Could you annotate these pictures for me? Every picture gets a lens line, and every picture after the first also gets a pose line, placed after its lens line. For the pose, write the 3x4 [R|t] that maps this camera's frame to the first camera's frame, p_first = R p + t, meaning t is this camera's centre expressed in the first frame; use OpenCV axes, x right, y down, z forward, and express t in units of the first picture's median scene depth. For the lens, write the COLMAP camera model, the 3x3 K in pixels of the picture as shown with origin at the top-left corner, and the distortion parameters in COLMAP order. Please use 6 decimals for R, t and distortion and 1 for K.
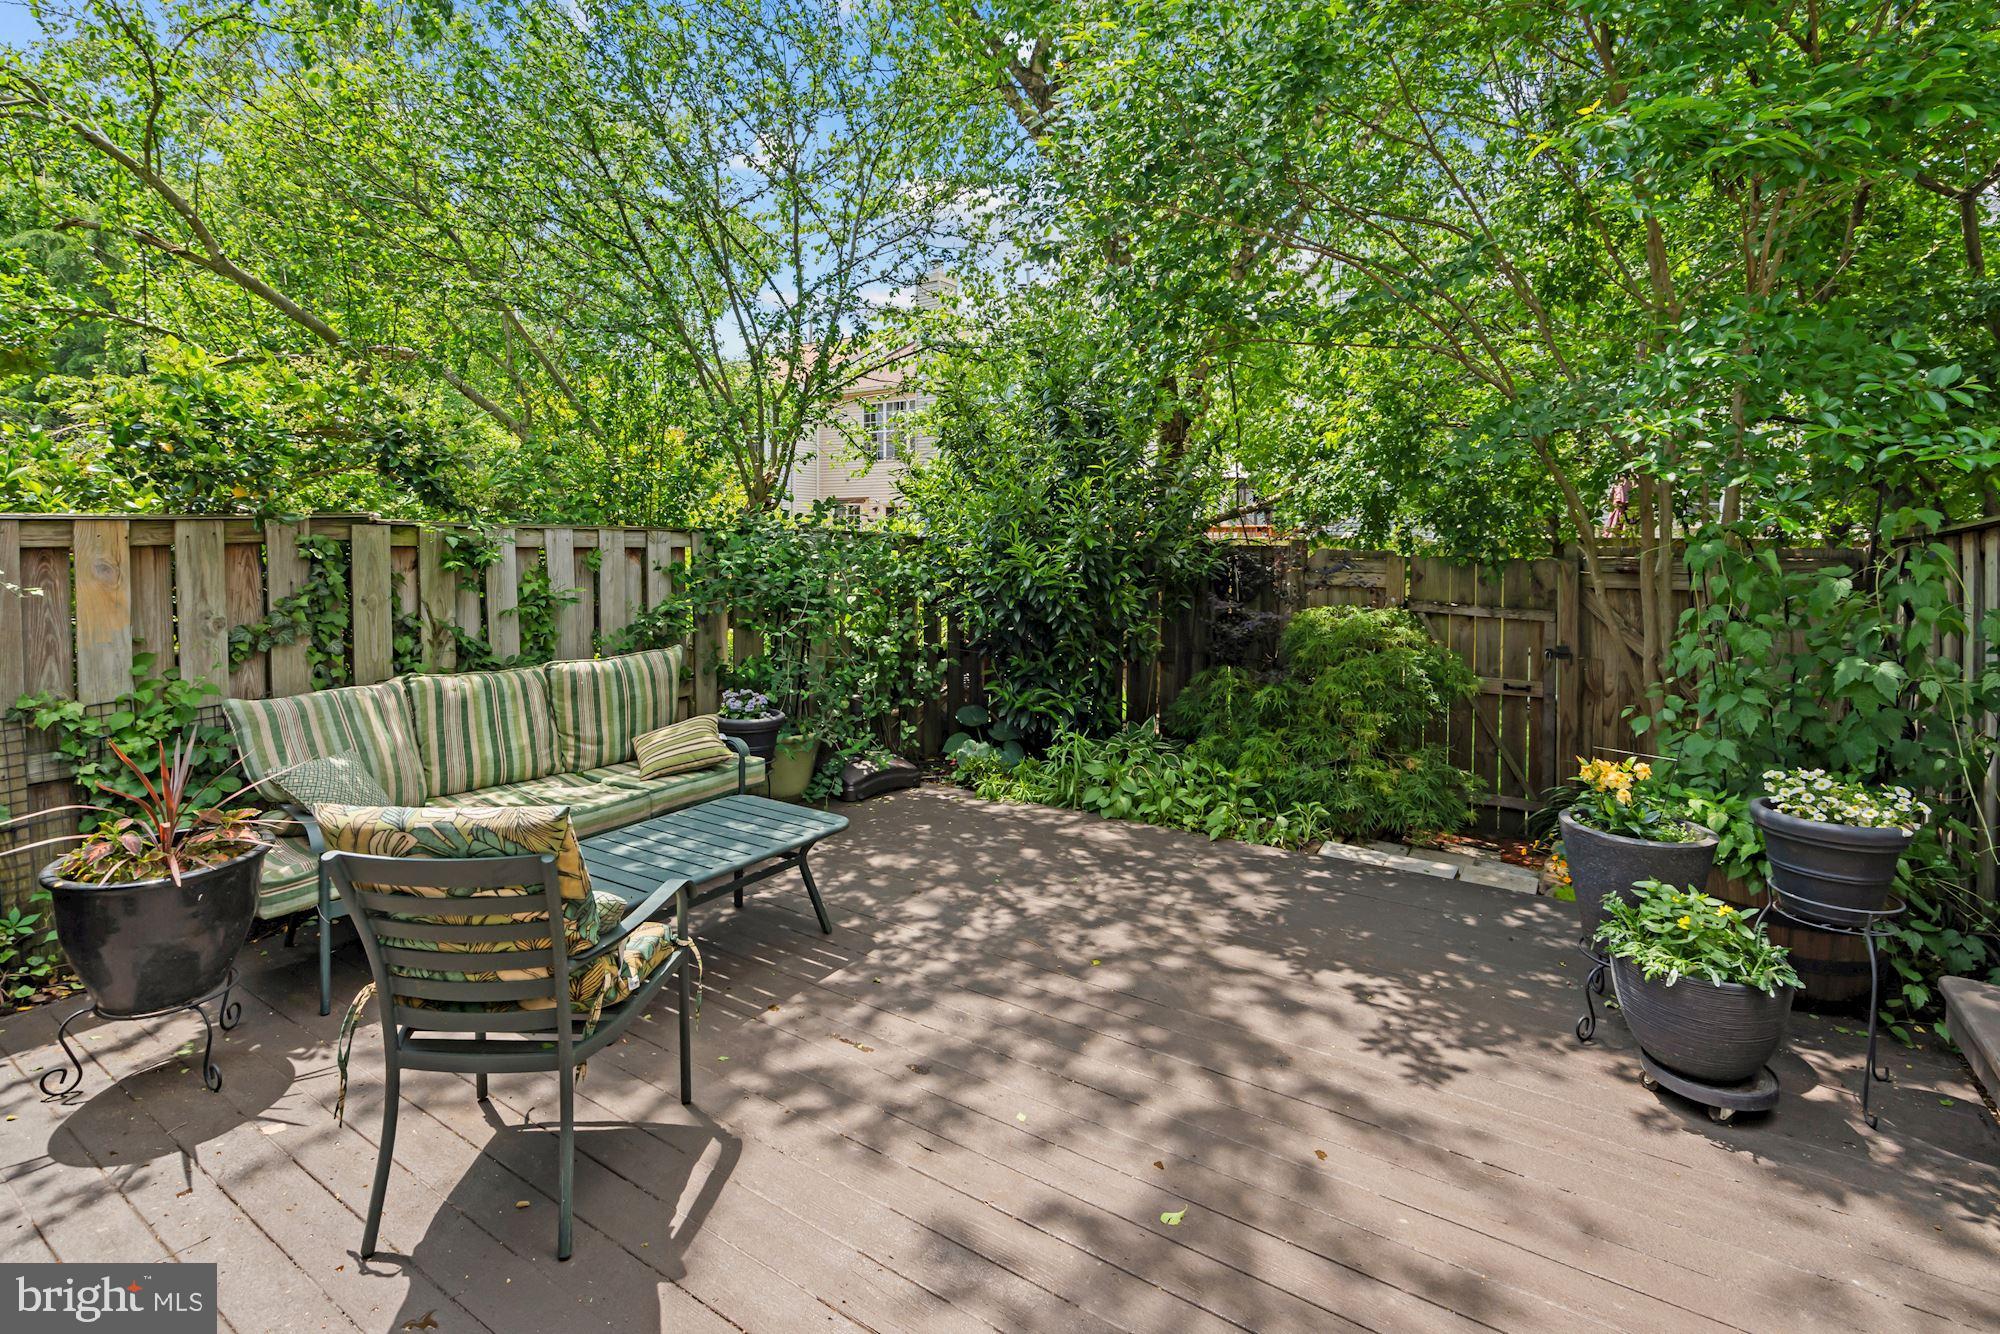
lens RADIAL K [[934.6, 0, 997.8], [0, 934.6, 681.6], [0, 0, 1]] dist [0.001648, 0.000539]
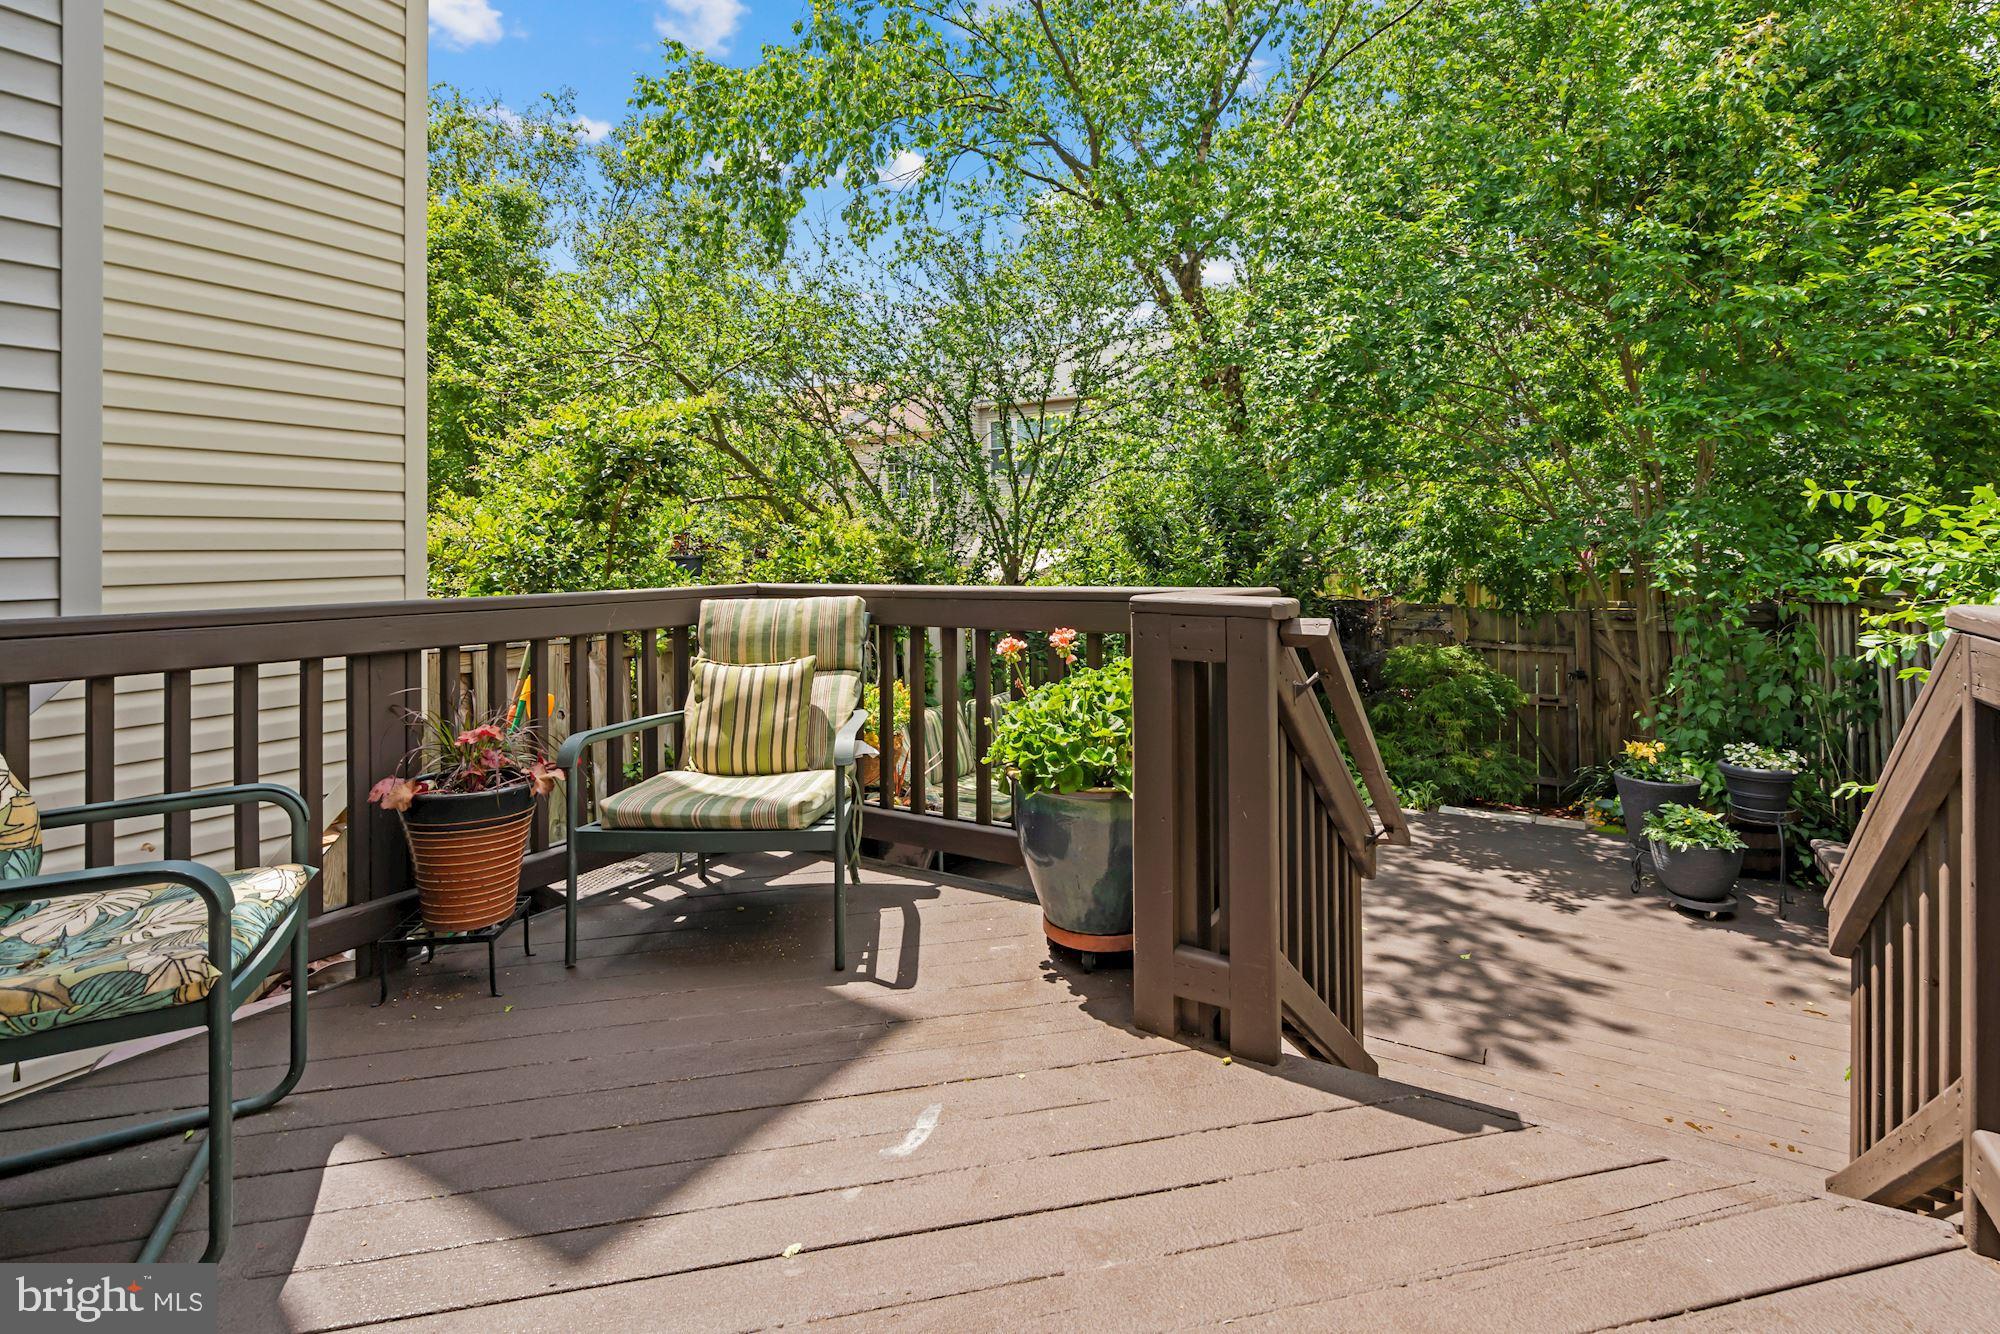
lens RADIAL K [[934.6, 0, 997.8], [0, 934.6, 681.6], [0, 0, 1]] dist [0.001648, 0.000539]
pose [[0.999044, -0.023248, 0.037025, -0.669348], [0.023966, 0.999531, -0.019071, -0.029221], [-0.036565, 0.019940, 0.999132, -0.785320]]
